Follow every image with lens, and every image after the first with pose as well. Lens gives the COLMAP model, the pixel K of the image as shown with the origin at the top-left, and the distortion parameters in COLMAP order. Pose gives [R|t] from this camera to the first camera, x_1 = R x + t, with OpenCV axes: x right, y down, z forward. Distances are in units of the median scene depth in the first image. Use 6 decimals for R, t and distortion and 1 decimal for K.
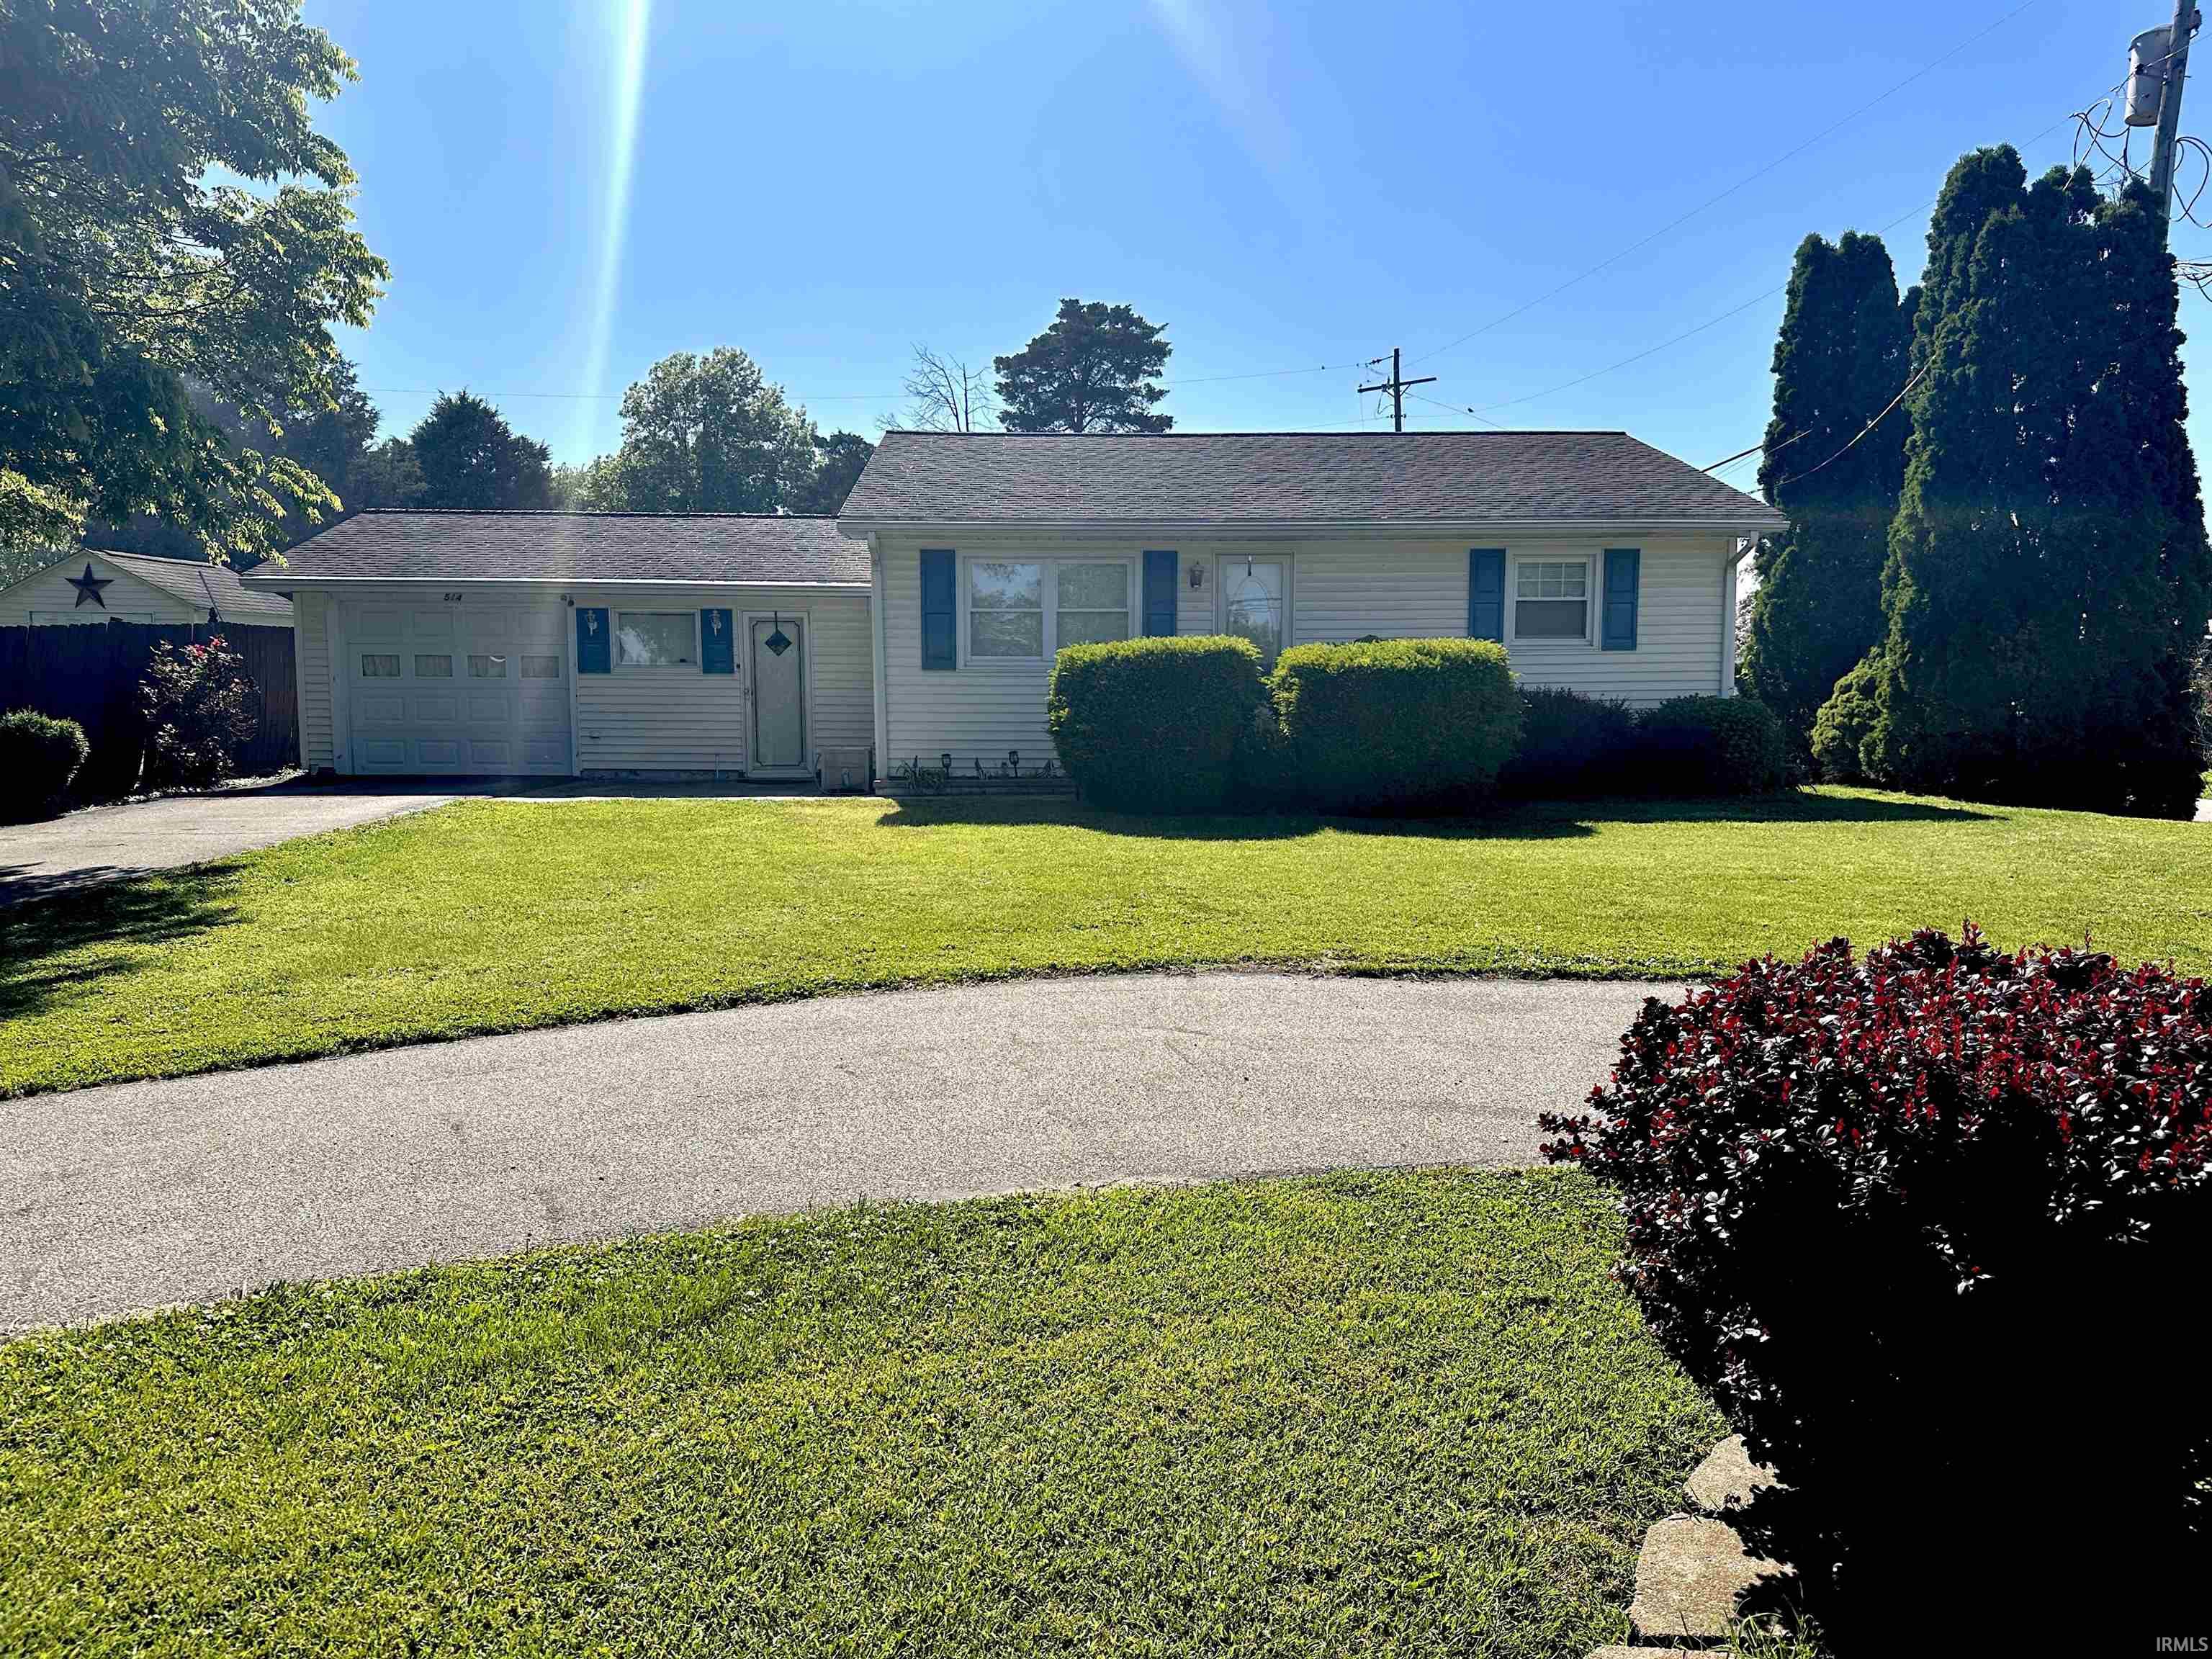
lens RADIAL K [[1546.5, 0, 1101.4], [0, 1546.5, 849.2], [0, 0, 1]] dist [0.063692, -0.051831]
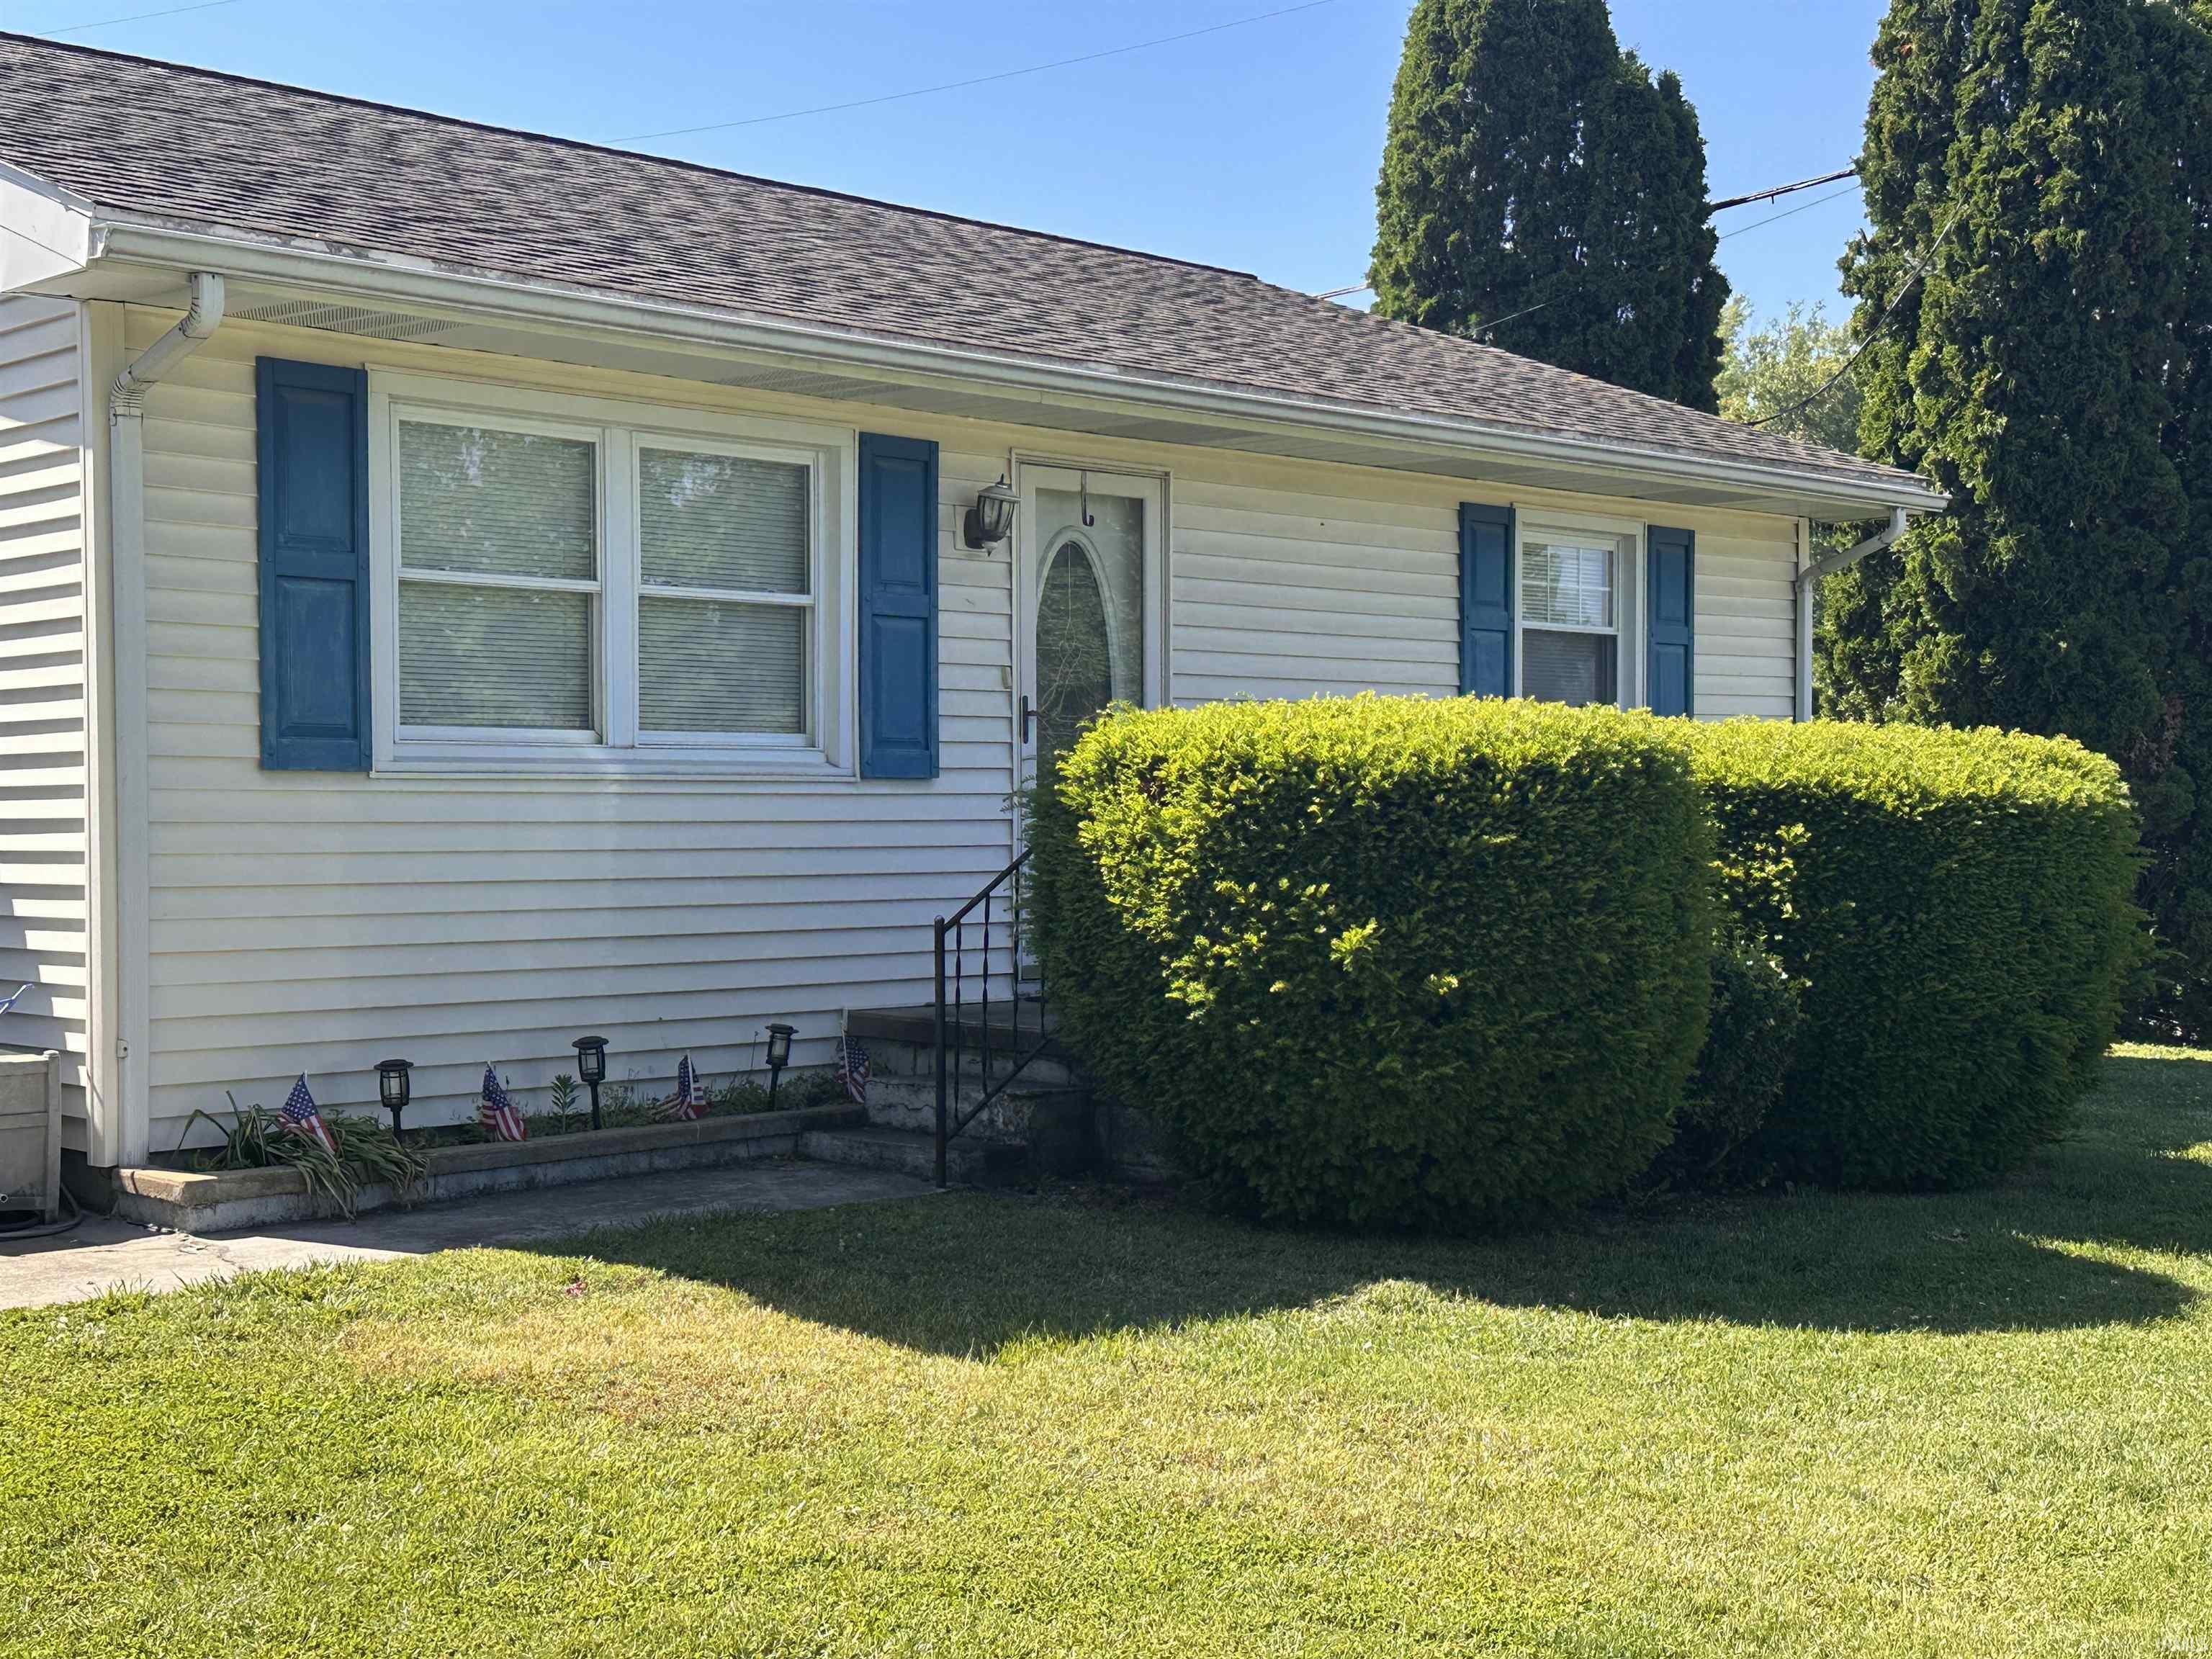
lens RADIAL K [[2954.3, 0, 1110.0], [0, 2954.3, 841.8], [0, 0, 1]] dist [0.061406, 0.000000]
pose [[0.696695, -0.006968, 0.717333, -0.354945], [0.066840, 0.996233, -0.055239, -0.053635], [-0.714247, 0.086431, 0.694537, 0.443521]]
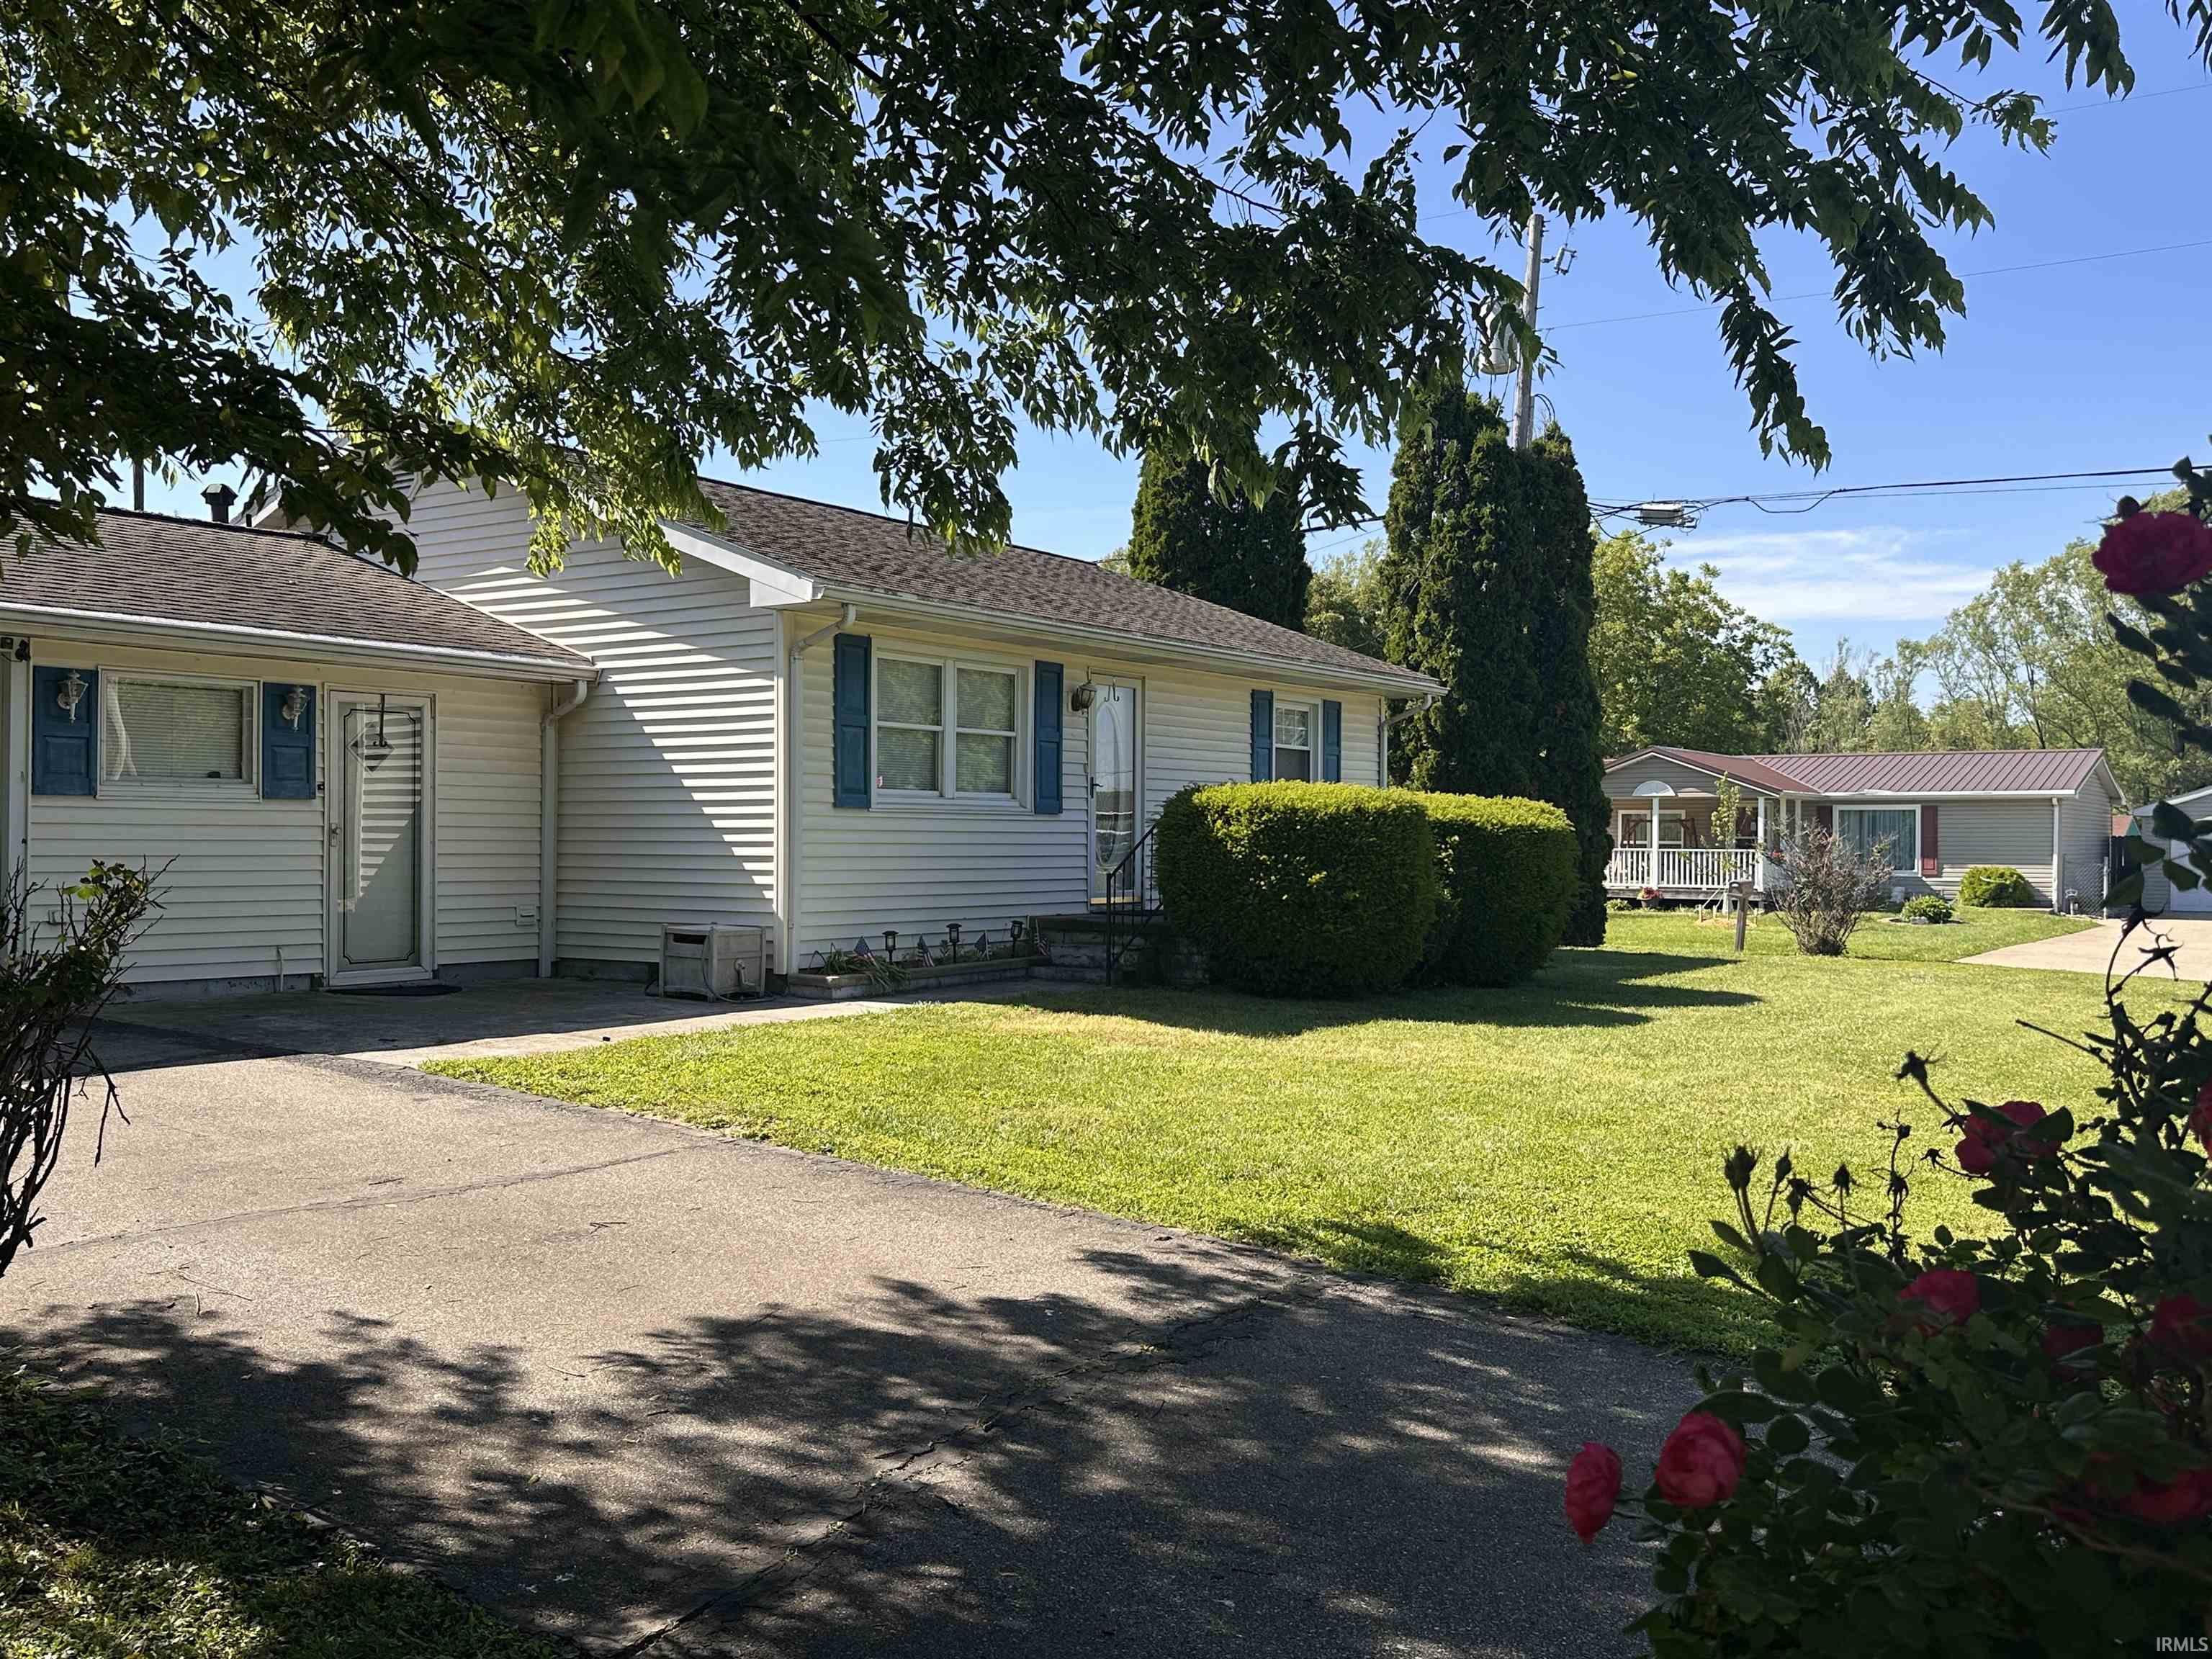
lens RADIAL K [[1906.4, 0, 1096.5], [0, 1906.4, 825.1], [0, 0, 1]] dist [0.097660, 0.027012]
pose [[0.558005, 0.011083, 0.829763, -0.657705], [0.069929, 0.995726, -0.060327, -0.043287], [-0.826886, 0.091687, 0.554845, 0.388519]]
